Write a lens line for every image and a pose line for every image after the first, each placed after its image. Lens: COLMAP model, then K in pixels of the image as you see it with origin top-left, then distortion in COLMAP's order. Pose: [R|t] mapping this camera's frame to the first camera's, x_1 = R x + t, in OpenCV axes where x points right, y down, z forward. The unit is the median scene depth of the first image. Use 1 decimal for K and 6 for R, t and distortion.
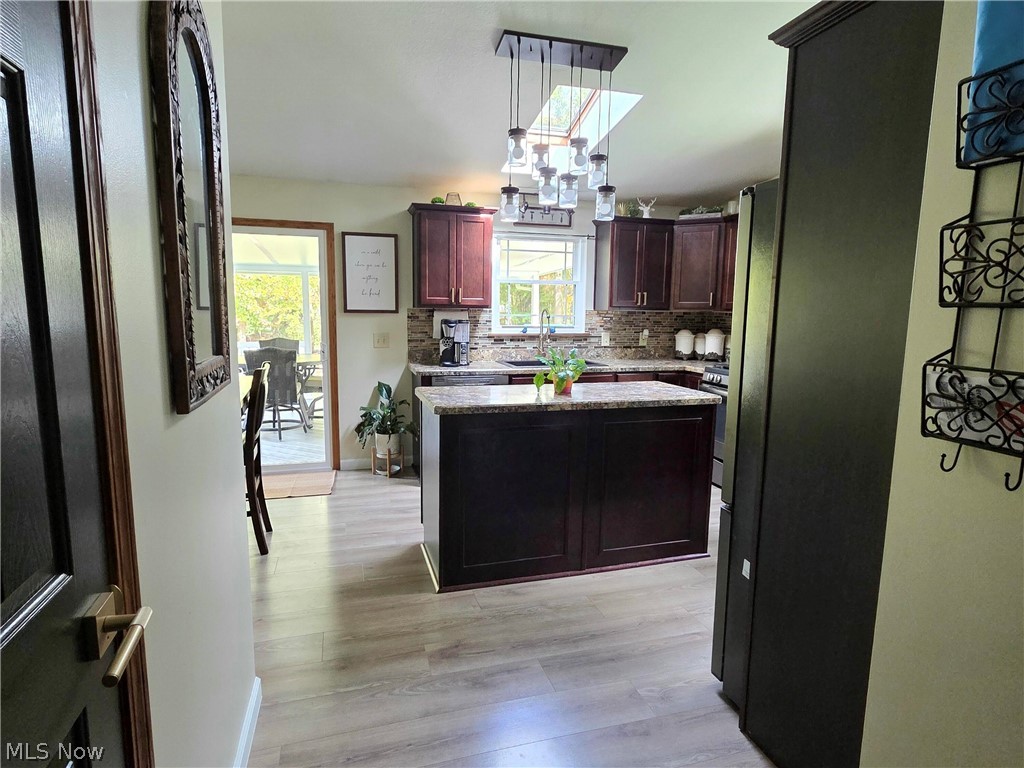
lens RADIAL K [[561.9, 0, 511.2], [0, 561.9, 388.8], [0, 0, 1]] dist [-0.004562, -0.001471]
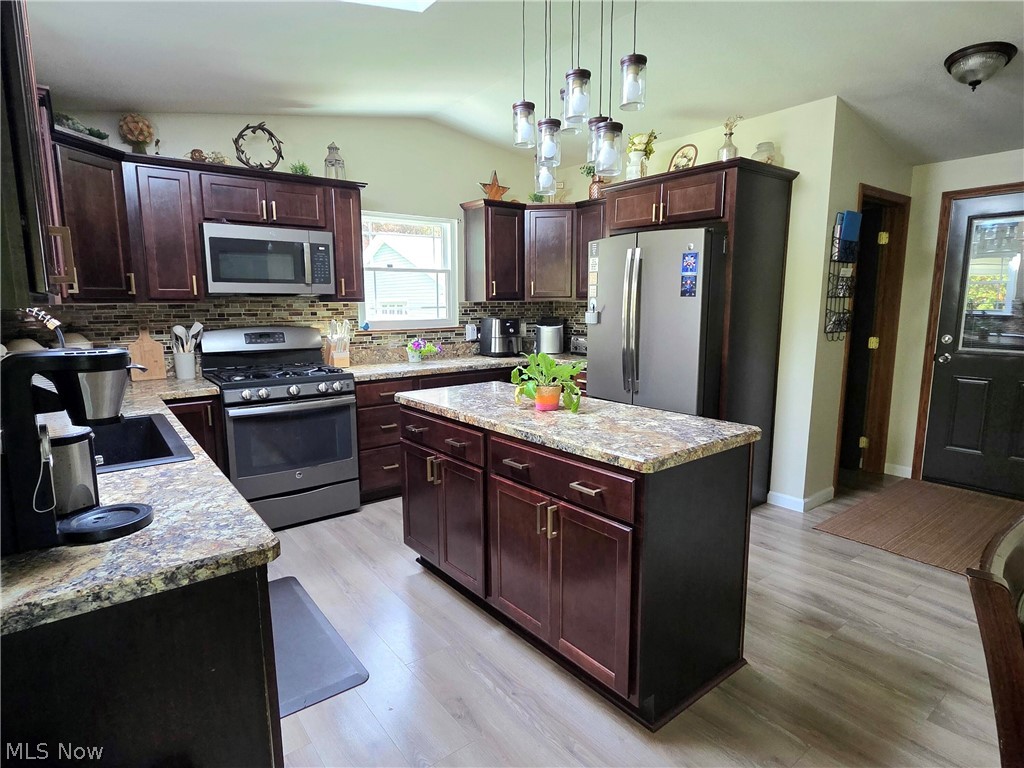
lens RADIAL K [[561.9, 0, 511.2], [0, 561.9, 388.8], [0, 0, 1]] dist [-0.004562, -0.001471]
pose [[-0.364788, -0.167839, 0.915838, -0.629943], [0.131562, 0.964459, 0.229152, -0.221602], [-0.921749, 0.204082, -0.329741, 1.399531]]
